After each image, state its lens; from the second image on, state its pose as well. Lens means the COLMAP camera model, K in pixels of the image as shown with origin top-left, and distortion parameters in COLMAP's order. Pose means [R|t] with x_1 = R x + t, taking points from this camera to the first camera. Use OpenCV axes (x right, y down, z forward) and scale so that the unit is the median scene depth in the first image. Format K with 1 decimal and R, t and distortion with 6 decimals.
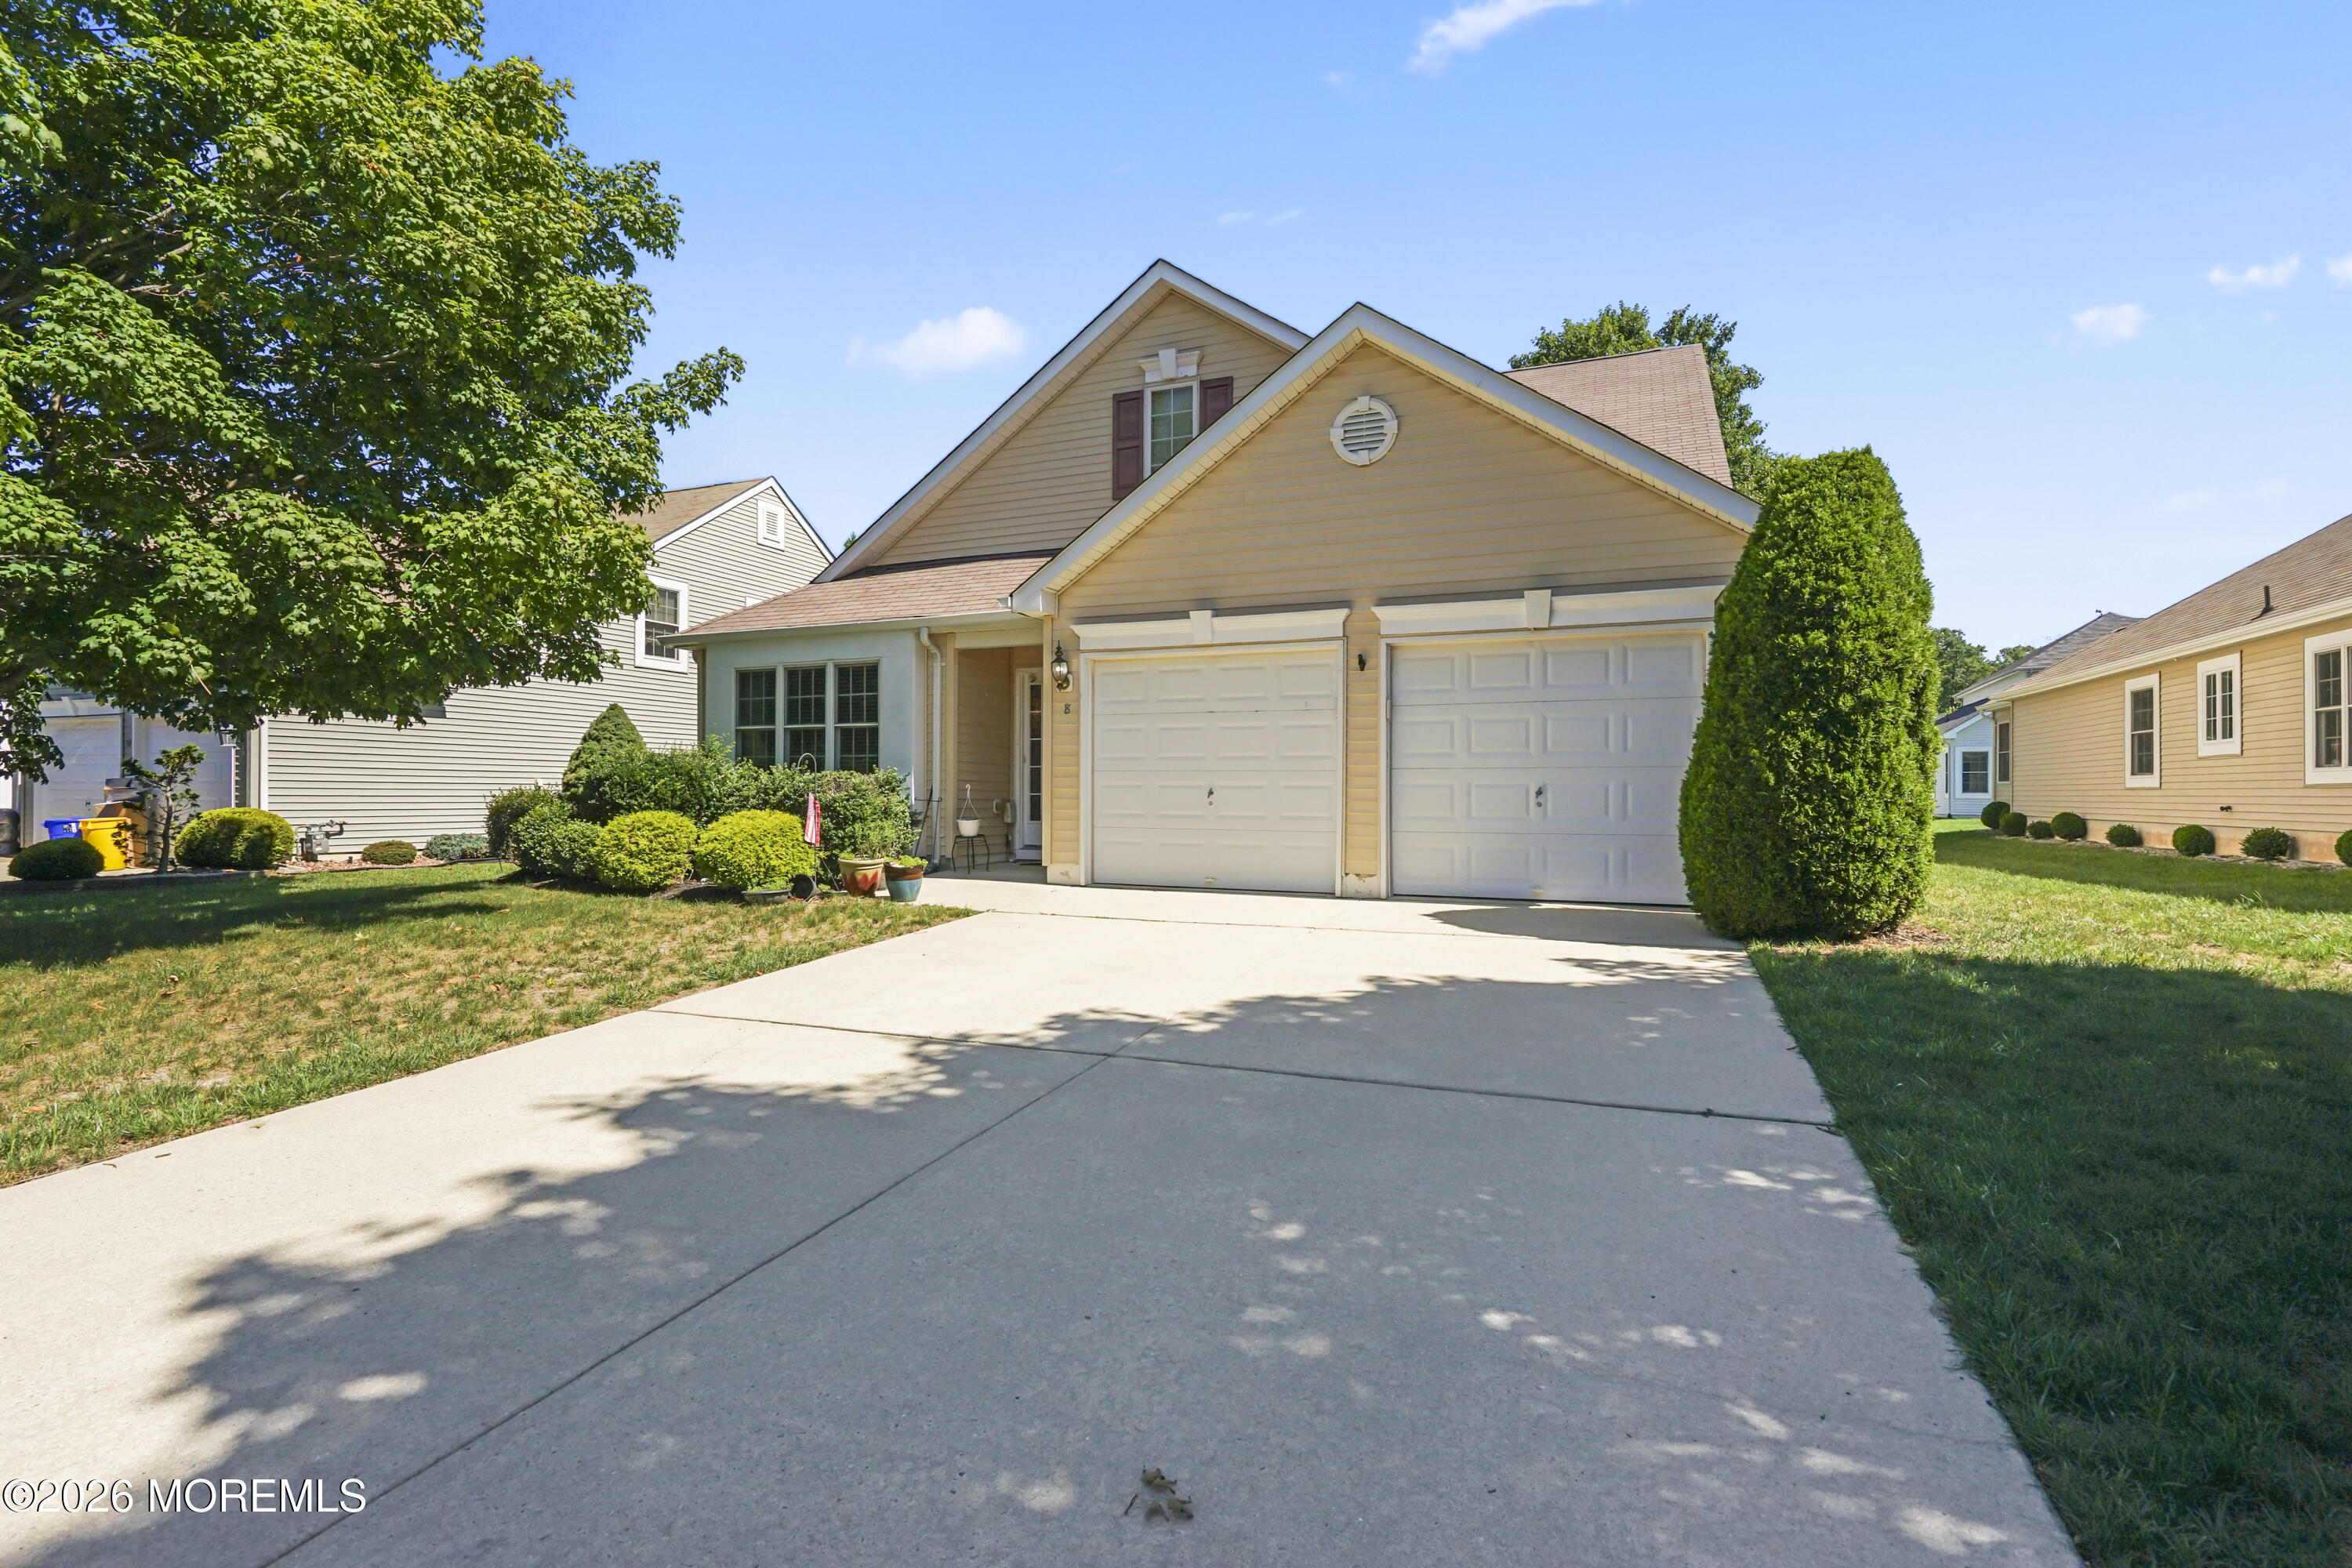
lens RADIAL K [[1087.5, 0, 1169.3], [0, 1087.5, 756.8], [0, 0, 1]] dist [-0.000922, -0.000042]
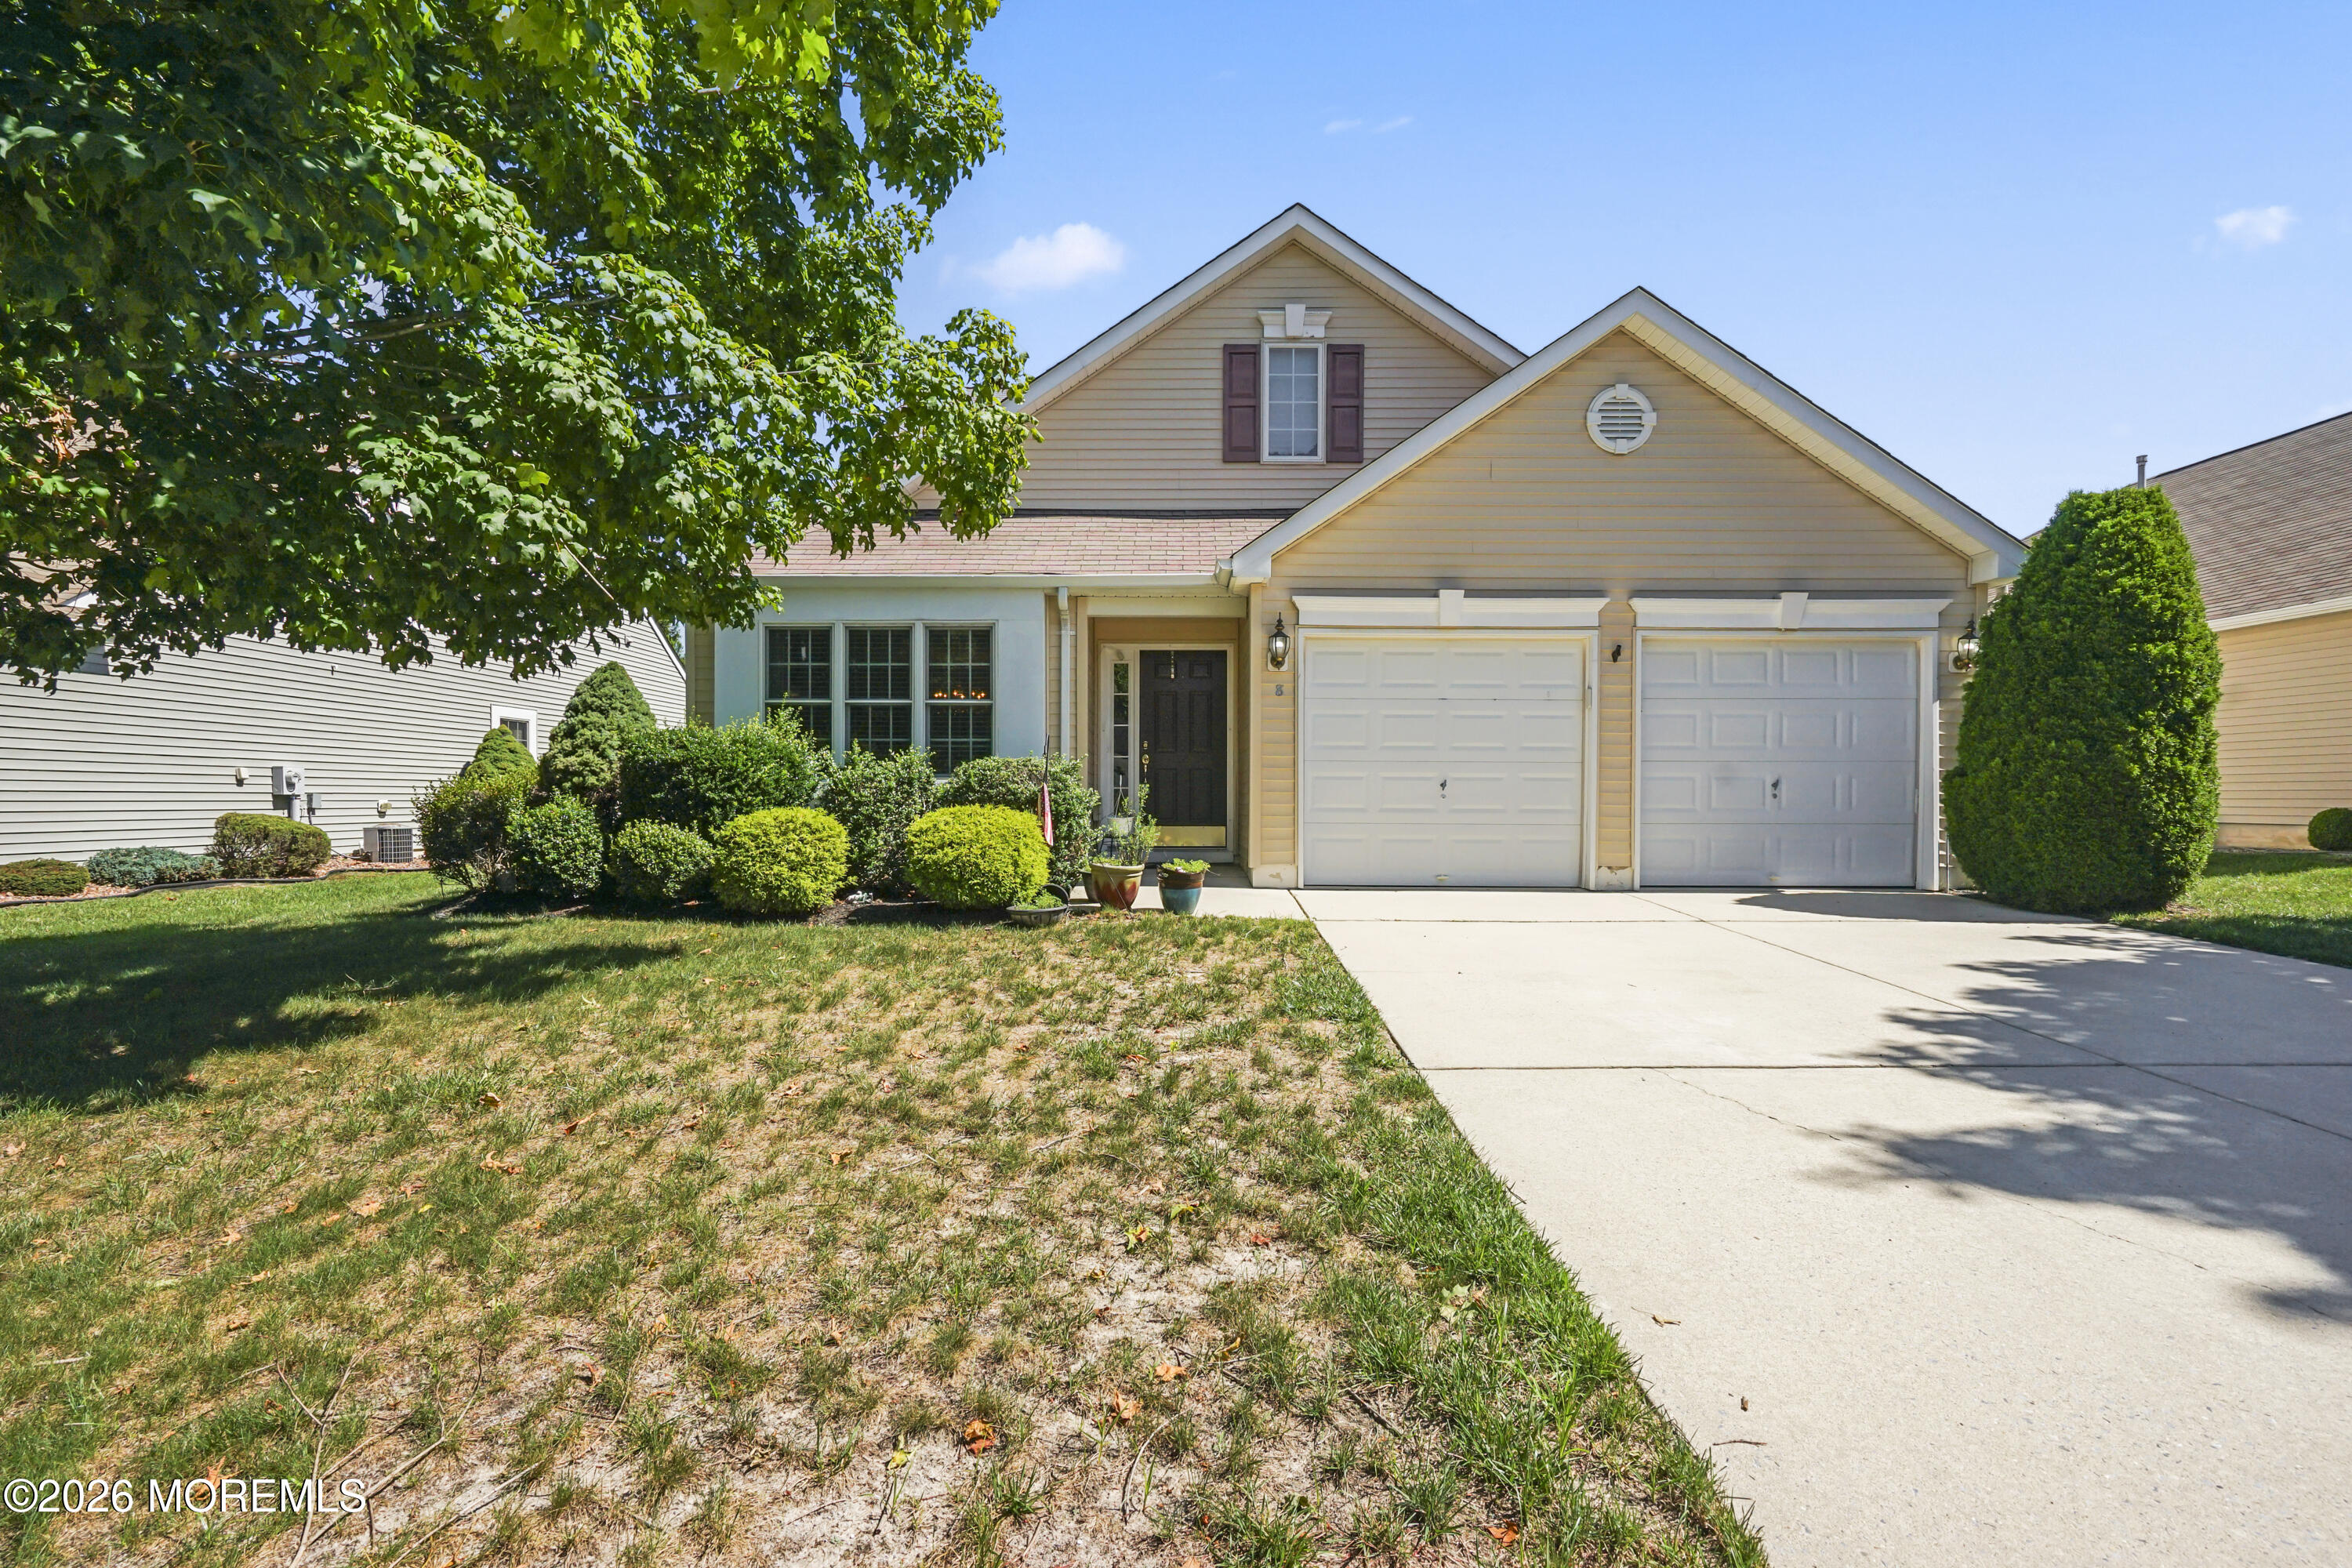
lens RADIAL K [[1074.1, 0, 1176.0], [0, 1074.1, 784.0], [0, 0, 1]] dist [0.000708, 0.000829]
pose [[0.922734, 0.004132, 0.385414, -0.543904], [-0.012931, 0.999712, 0.020241, 0.016757], [-0.385220, -0.023661, 0.922522, 0.235305]]
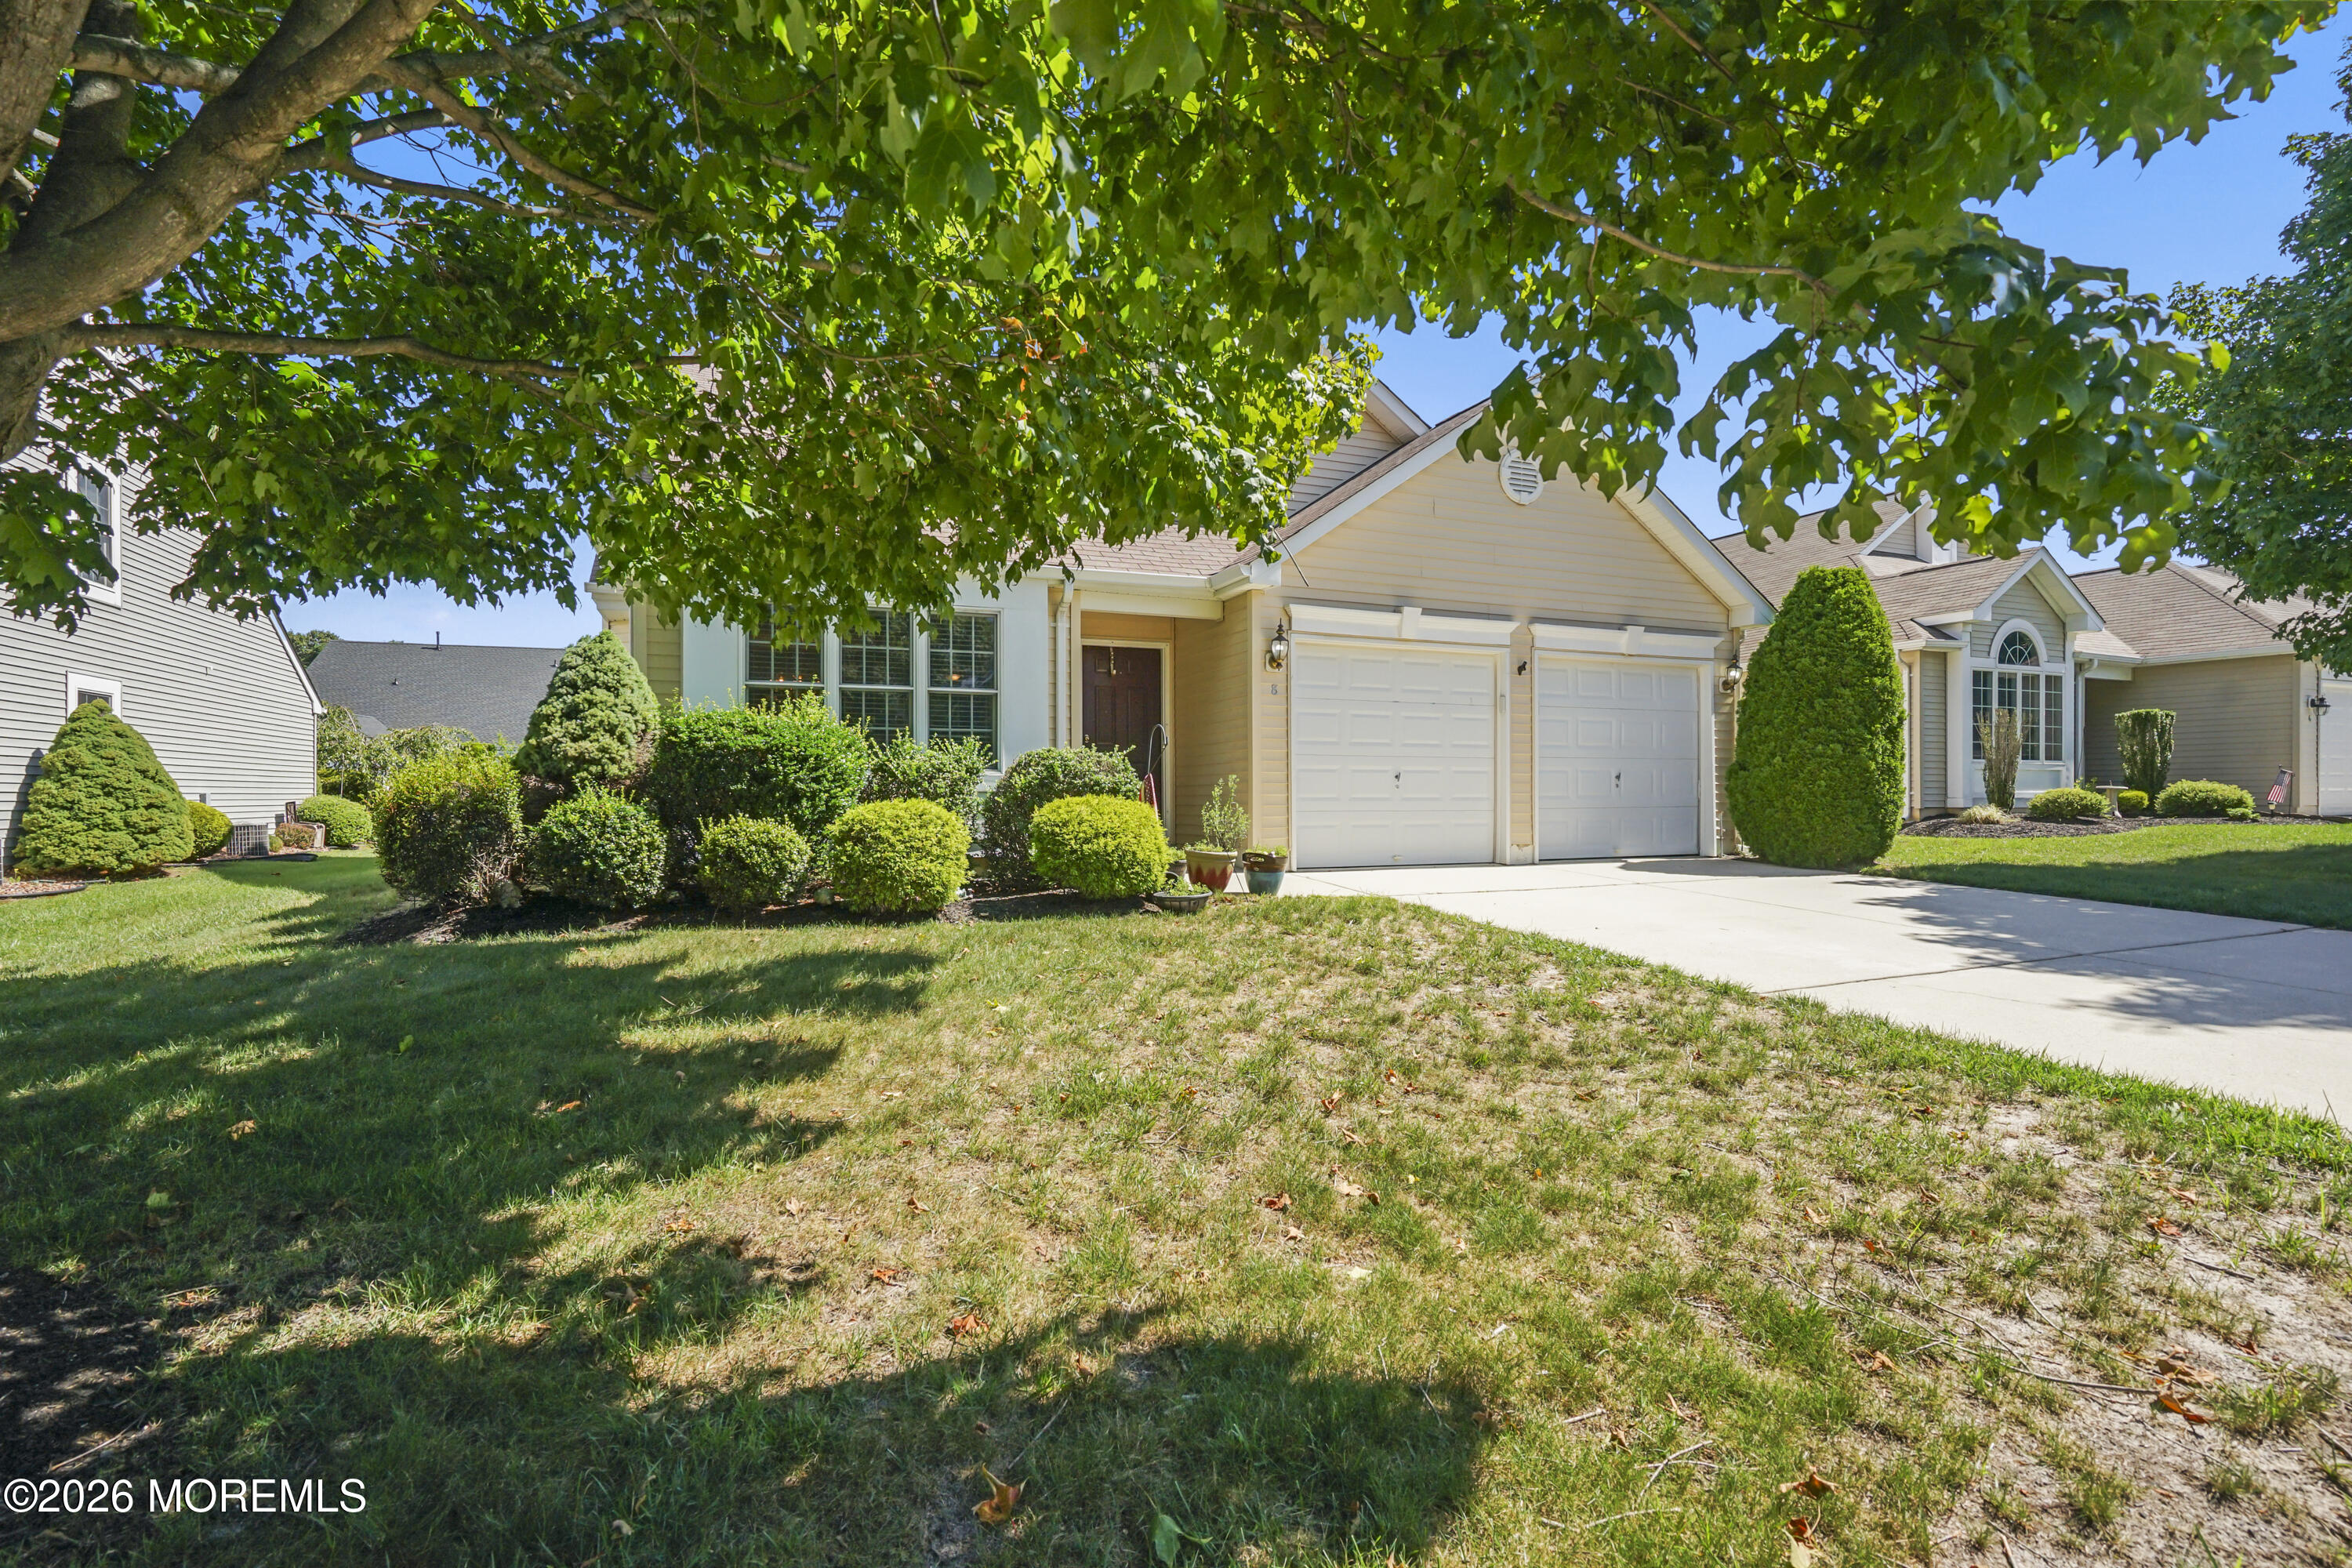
lens RADIAL K [[1060.5, 0, 1176.0], [0, 1060.5, 784.0], [0, 0, 1]] dist [-0.000012, 0.000637]
pose [[0.697445, 0.001753, 0.716636, -0.885341], [-0.018204, 0.999718, 0.015271, 0.028664], [-0.716407, -0.023696, 0.697280, 0.430774]]
